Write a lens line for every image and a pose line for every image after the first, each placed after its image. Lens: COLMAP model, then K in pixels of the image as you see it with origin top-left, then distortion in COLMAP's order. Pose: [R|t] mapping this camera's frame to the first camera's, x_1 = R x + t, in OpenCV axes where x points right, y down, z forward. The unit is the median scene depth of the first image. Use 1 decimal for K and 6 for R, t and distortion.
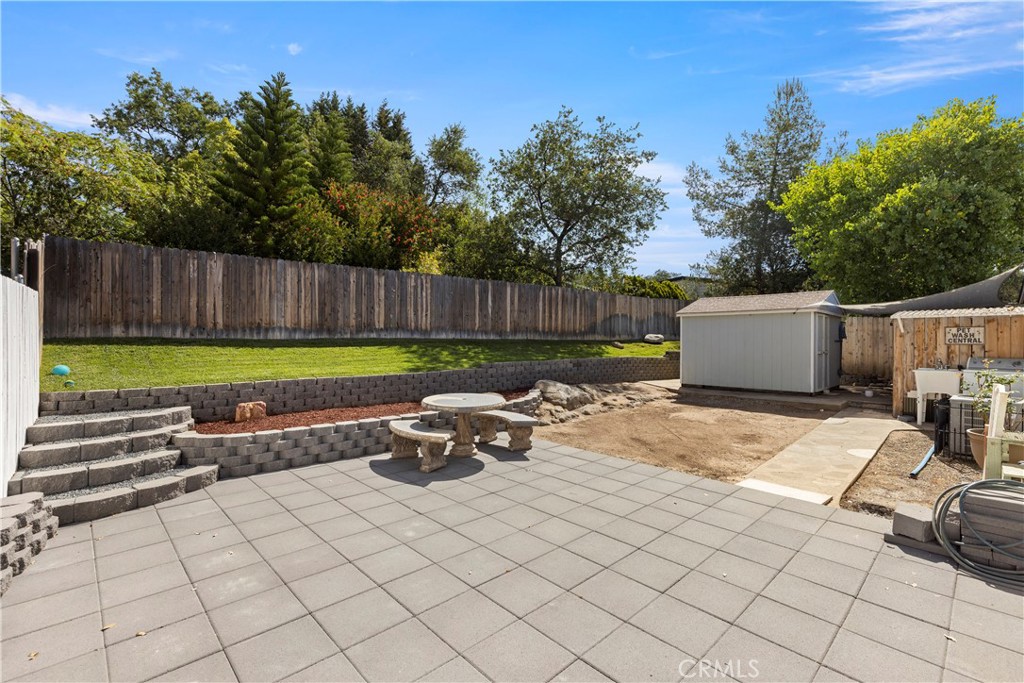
lens RADIAL K [[458.0, 0, 518.6], [0, 458.0, 339.4], [0, 0, 1]] dist [0.004556, -0.000569]
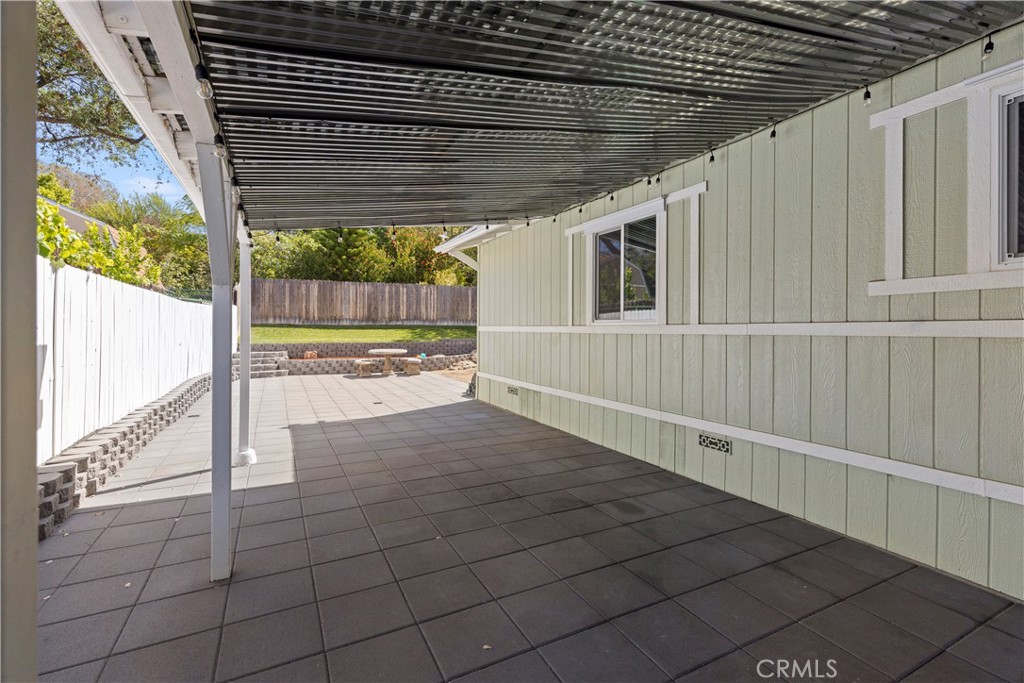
lens RADIAL K [[461.0, 0, 515.2], [0, 461.0, 330.7], [0, 0, 1]] dist [0.004962, -0.000041]
pose [[0.957207, 0.000869, -0.289402, 0.597467], [-0.000974, 1.000000, -0.000218, 0.019434], [0.289402, 0.000491, 0.957207, -0.514091]]
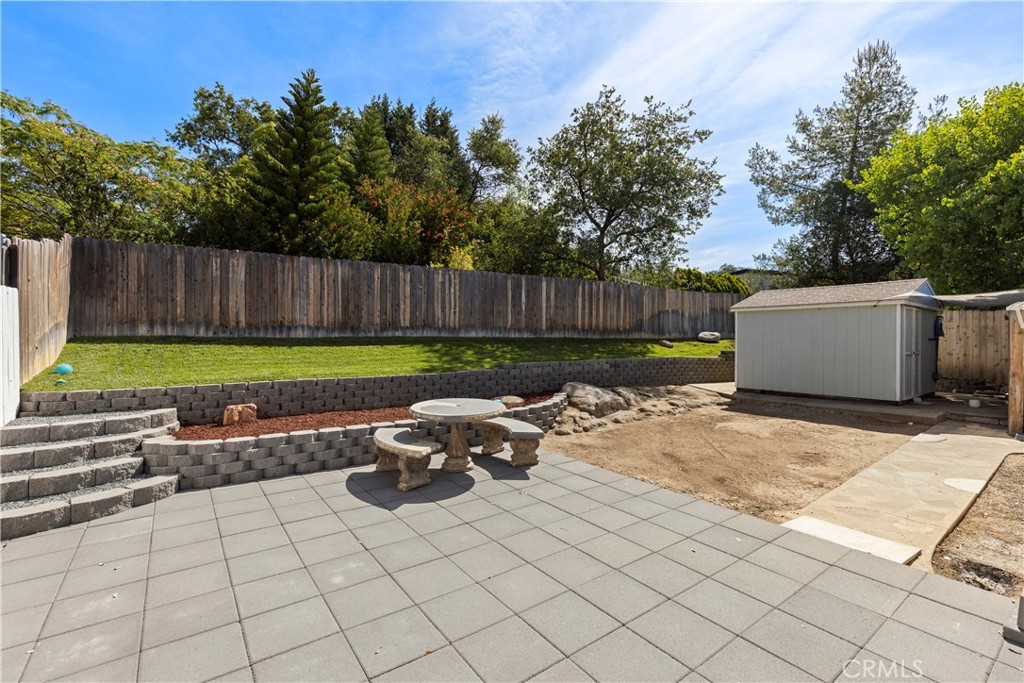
lens RADIAL K [[458.0, 0, 518.6], [0, 458.0, 339.4], [0, 0, 1]] dist [0.004556, -0.000569]
pose [[0.991915, -0.000730, -0.126899, 0.056987], [0.001117, 0.999995, 0.002978, 0.000624], [0.126896, -0.003095, 0.991911, 0.077963]]
